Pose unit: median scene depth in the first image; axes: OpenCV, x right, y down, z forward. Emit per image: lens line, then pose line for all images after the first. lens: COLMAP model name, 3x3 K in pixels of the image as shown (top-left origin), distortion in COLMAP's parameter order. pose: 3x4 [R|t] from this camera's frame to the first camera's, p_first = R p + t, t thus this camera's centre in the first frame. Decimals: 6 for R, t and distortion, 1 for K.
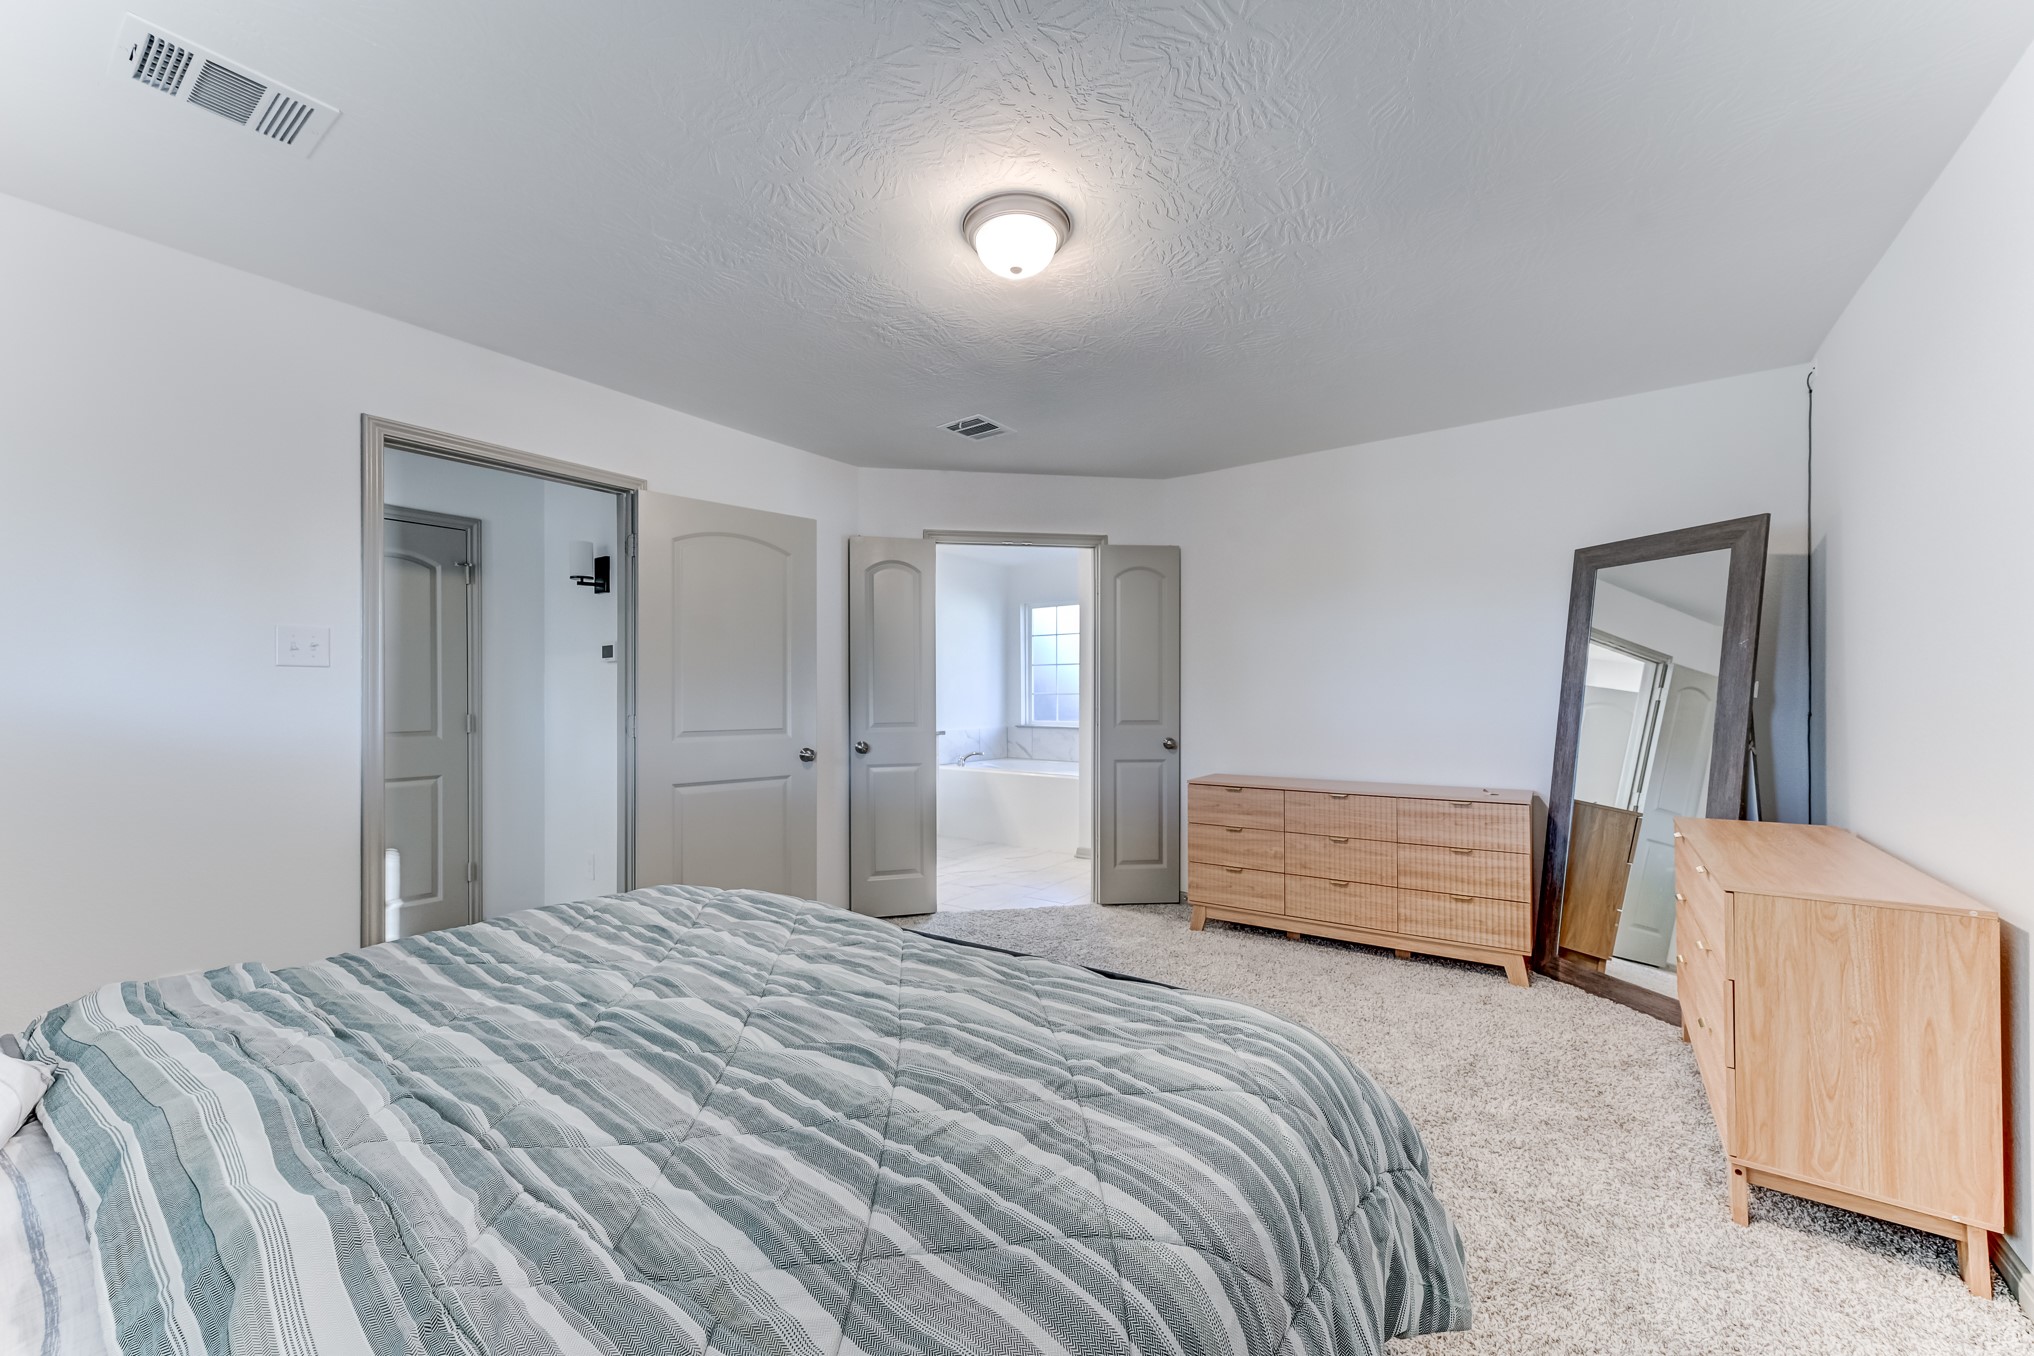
lens RADIAL K [[786.9, 0, 1011.2], [0, 786.9, 691.3], [0, 0, 1]] dist [0.005696, 0.000952]
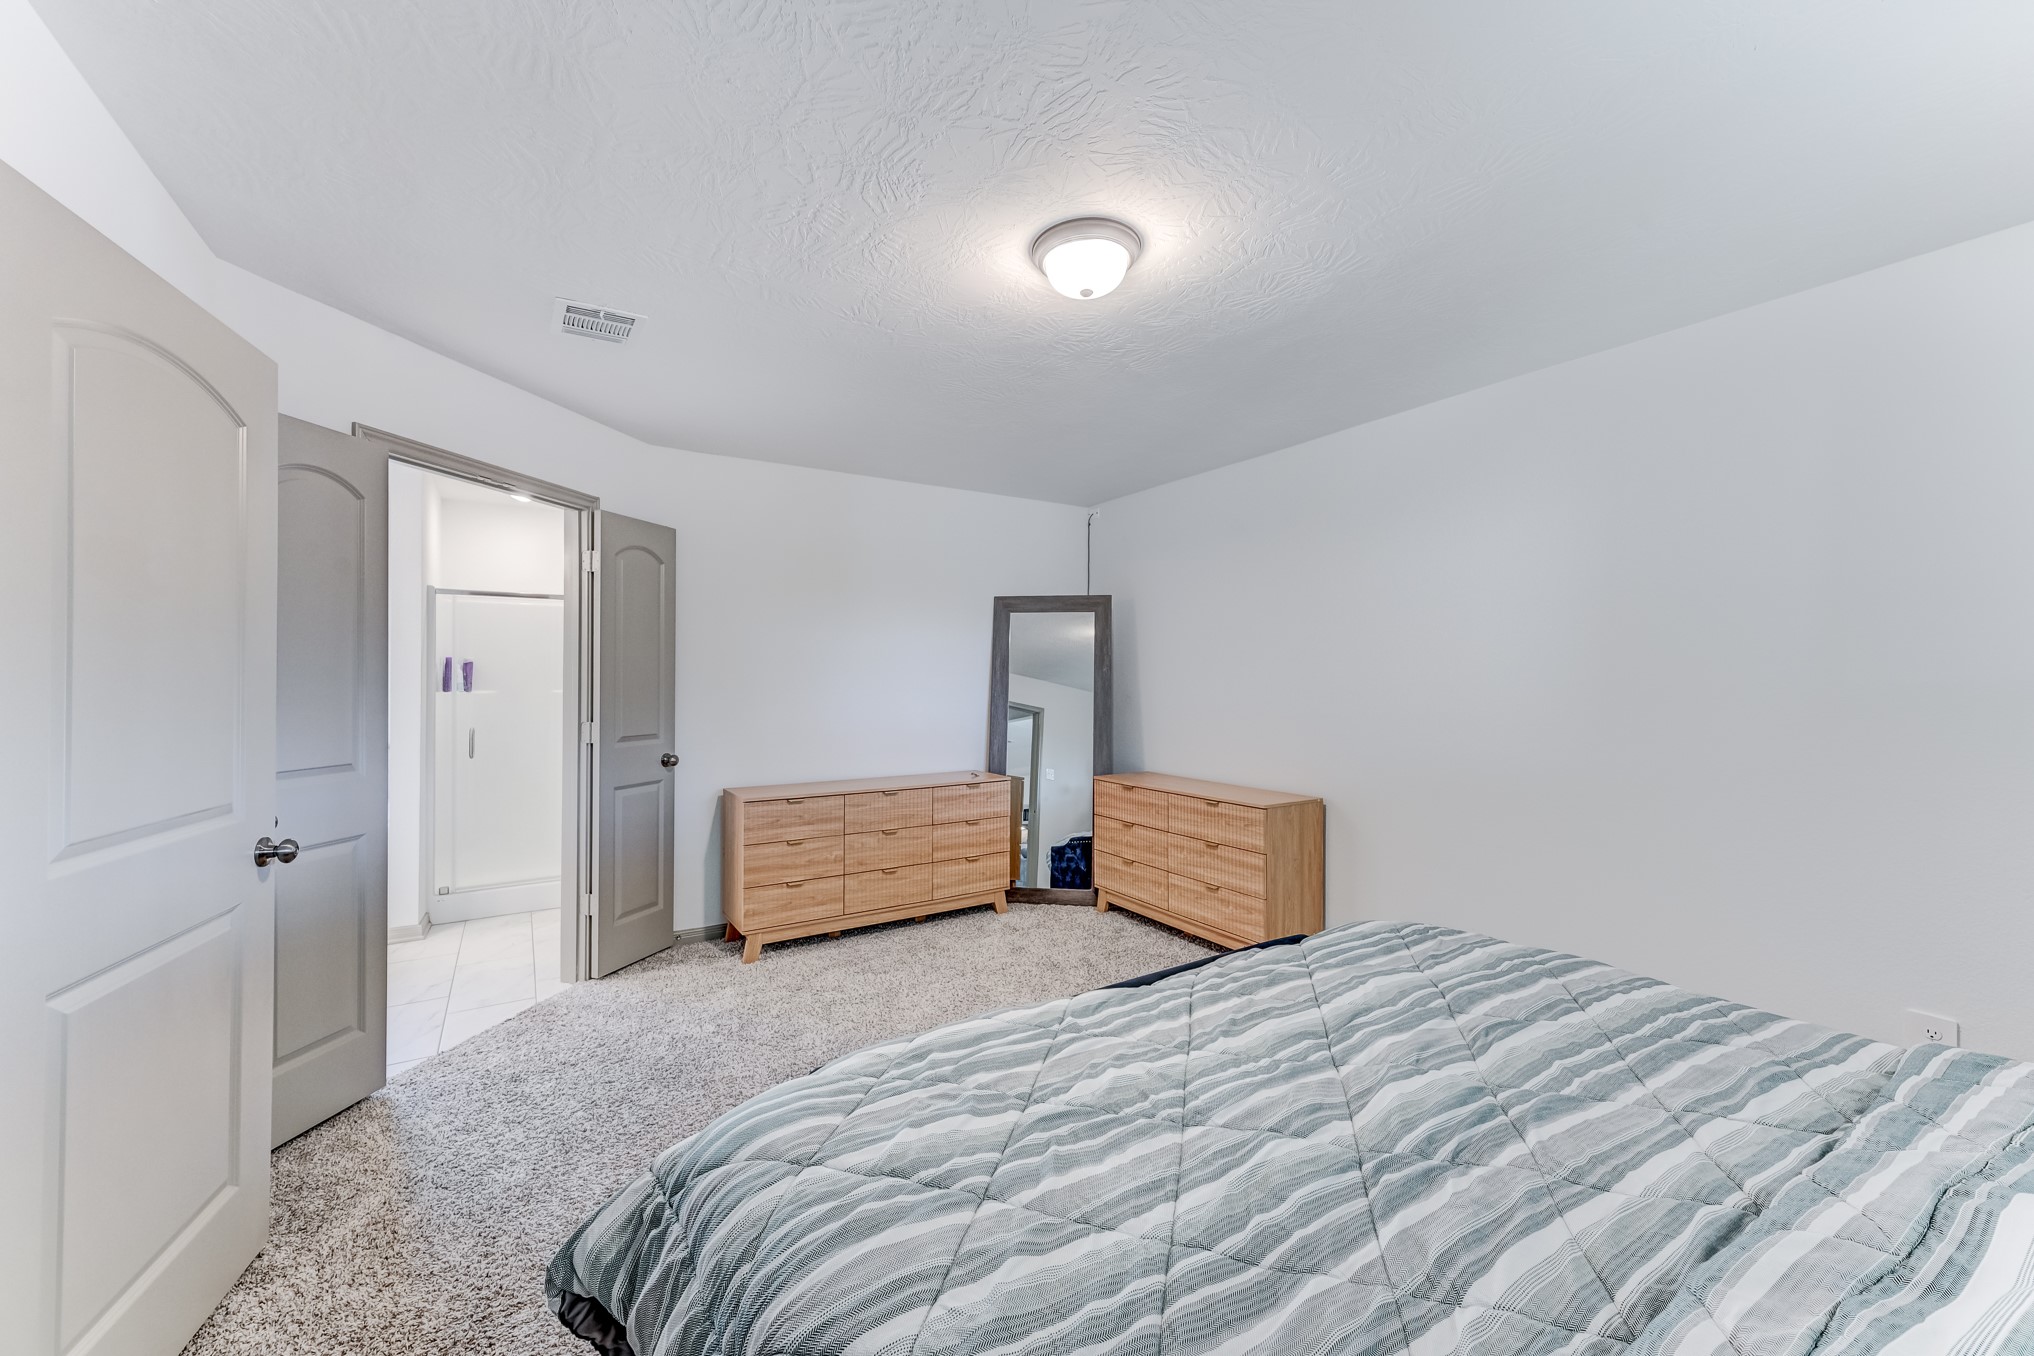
lens RADIAL K [[786.9, 0, 1015.3], [0, 786.9, 677.3], [0, 0, 1]] dist [0.005696, 0.000952]
pose [[0.385051, 0.007621, 0.922864, -0.598109], [-0.007522, 0.999959, -0.005119, -0.028902], [-0.922865, -0.004971, 0.385093, 0.448637]]
